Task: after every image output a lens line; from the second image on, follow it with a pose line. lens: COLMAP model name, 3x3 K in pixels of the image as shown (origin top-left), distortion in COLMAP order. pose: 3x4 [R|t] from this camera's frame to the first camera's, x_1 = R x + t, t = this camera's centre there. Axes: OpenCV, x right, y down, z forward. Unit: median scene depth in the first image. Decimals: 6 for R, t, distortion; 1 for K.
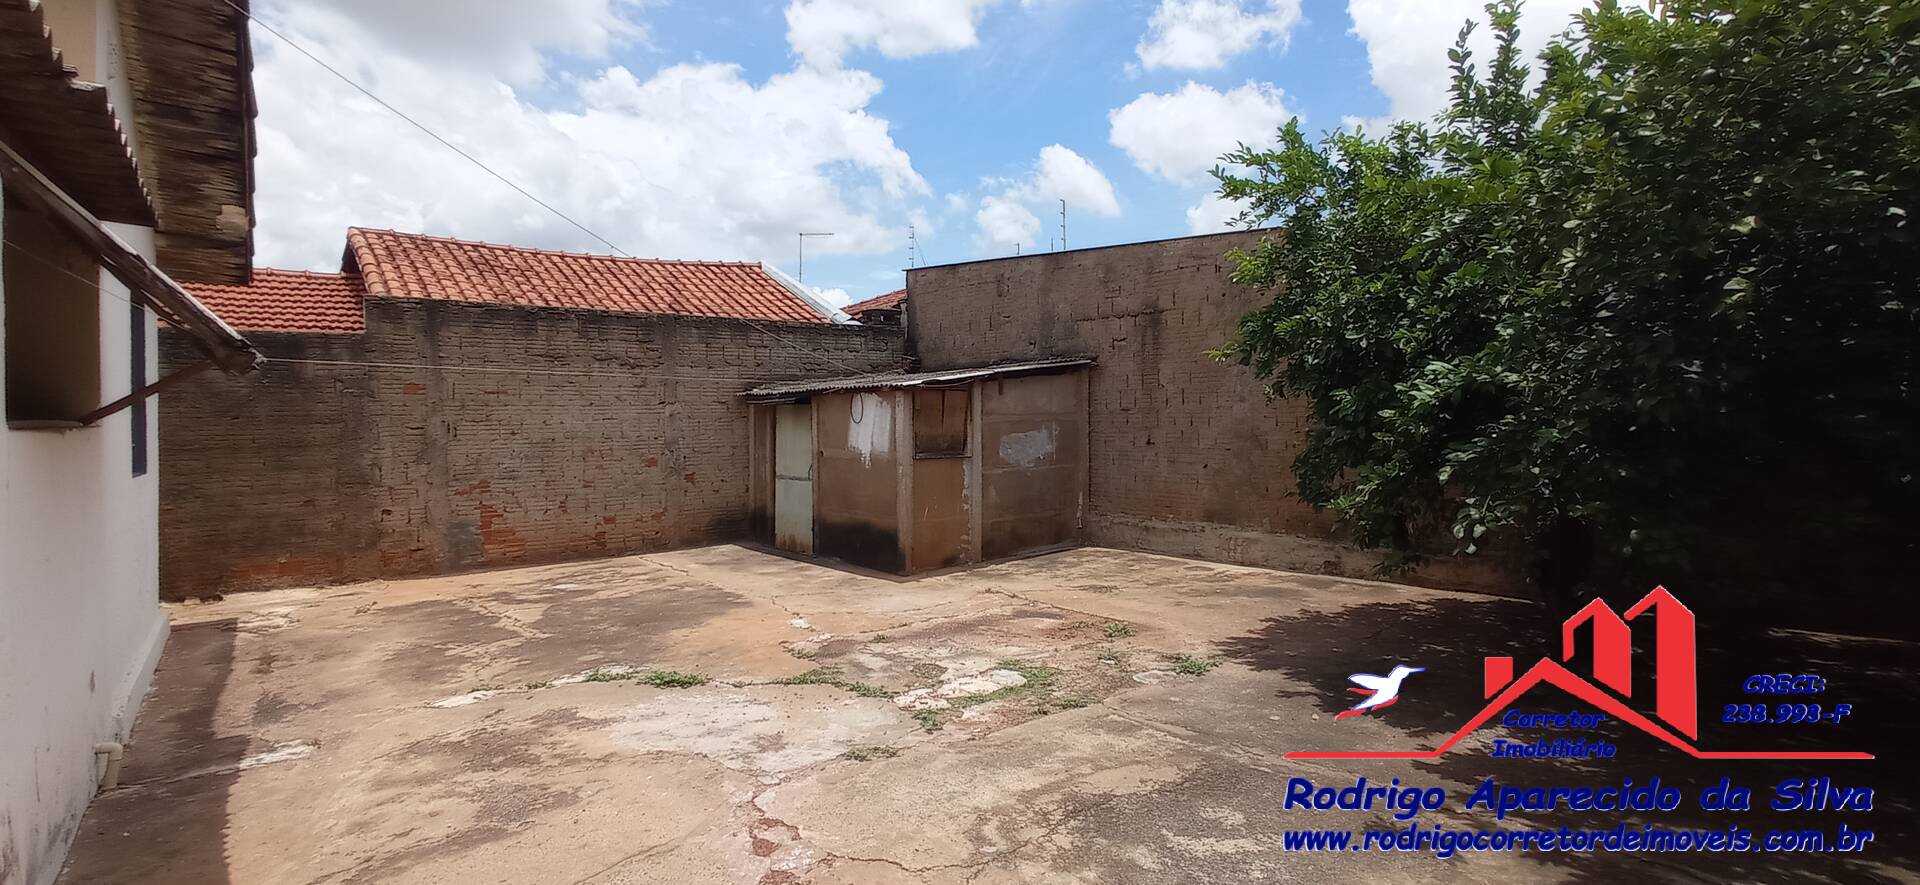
lens RADIAL K [[876.0, 0, 961.1], [0, 876.0, 430.1], [0, 0, 1]] dist [-0.047835, 0.022146]
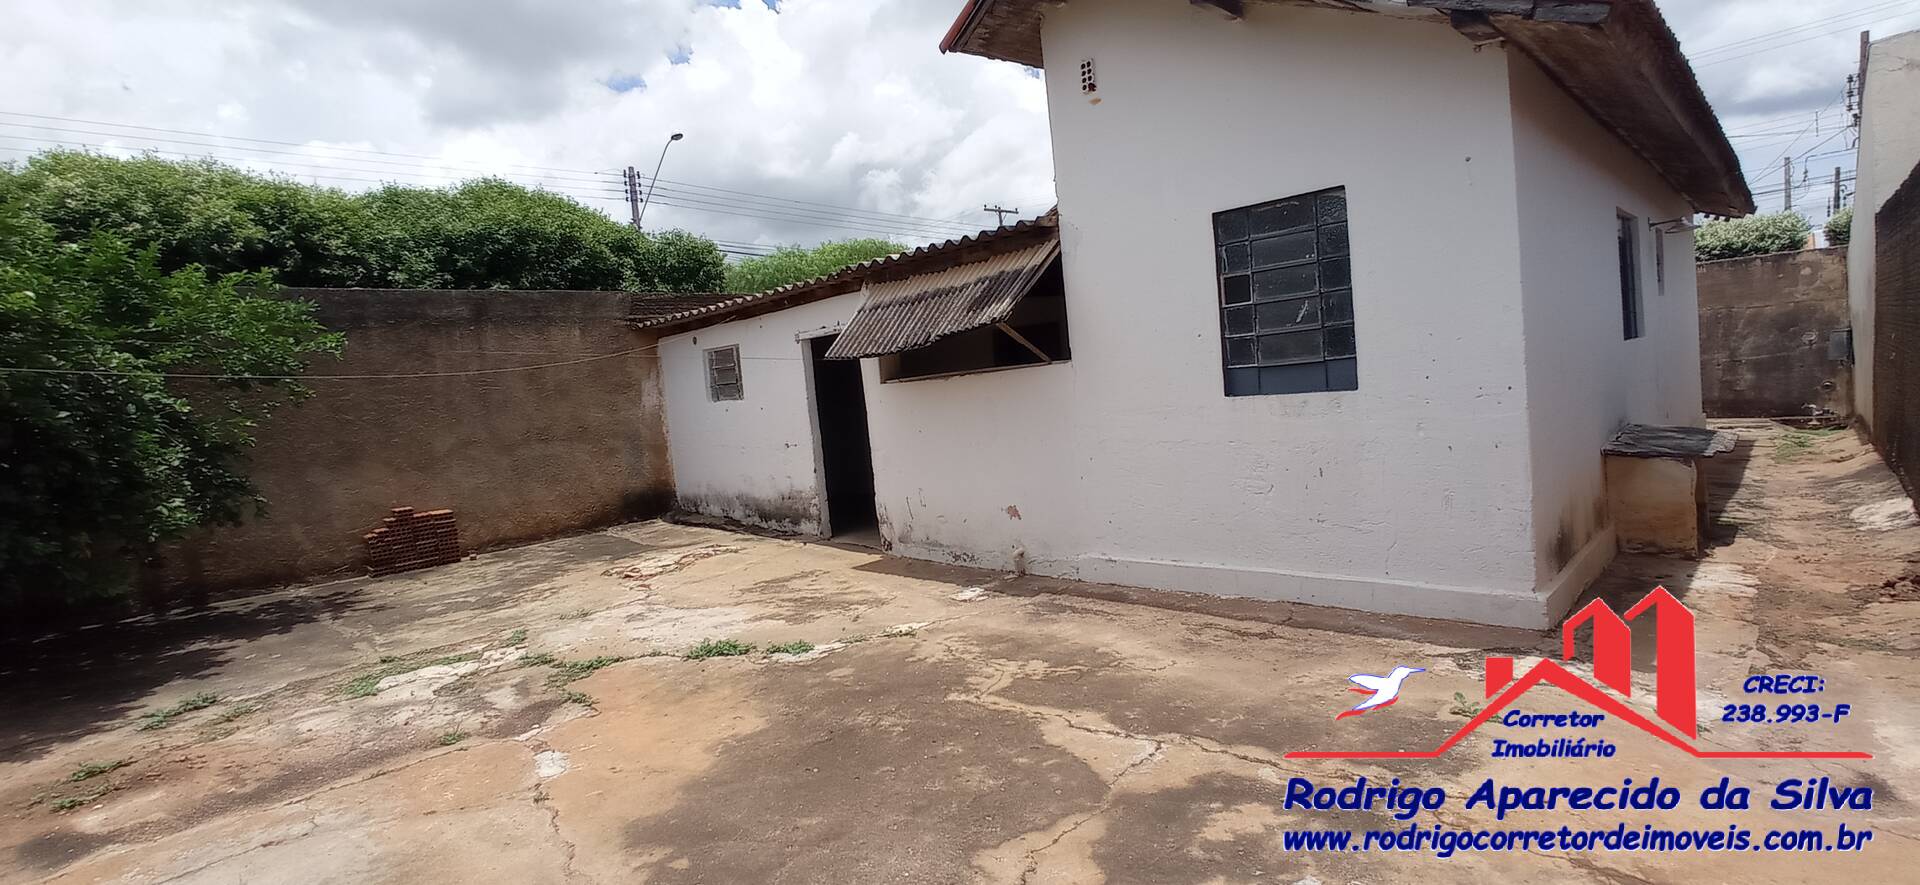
lens RADIAL K [[876.0, 0, 961.1], [0, 876.0, 430.1], [0, 0, 1]] dist [-0.047835, 0.022146]
pose [[-0.990518, 0.110000, -0.082307, -0.404776], [0.104330, 0.992056, 0.070289, -0.009655], [0.089385, 0.061036, -0.994125, 1.478555]]
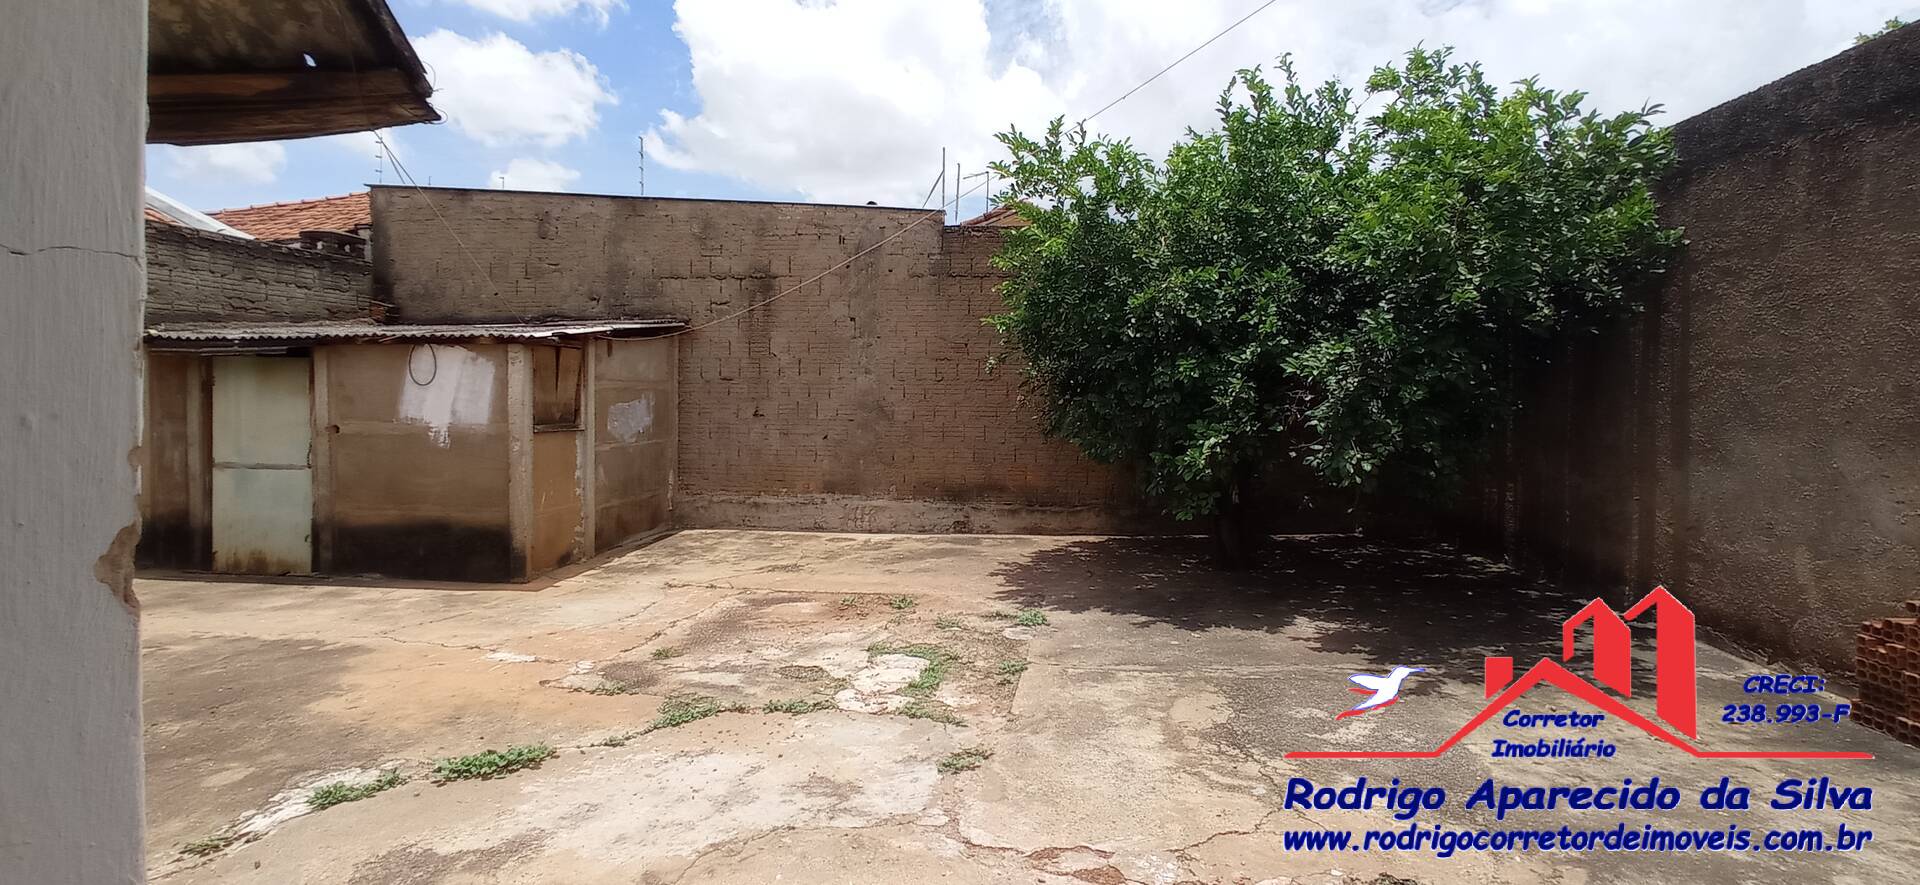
lens RADIAL K [[875.4, 0, 970.7], [0, 875.4, 432.9], [0, 0, 1]] dist [-0.072770, 0.048613]
pose [[0.718068, -0.009817, 0.695904, -0.377255], [-0.005199, 0.999797, 0.019469, 0.020126], [-0.695954, -0.017597, 0.717871, 0.218350]]
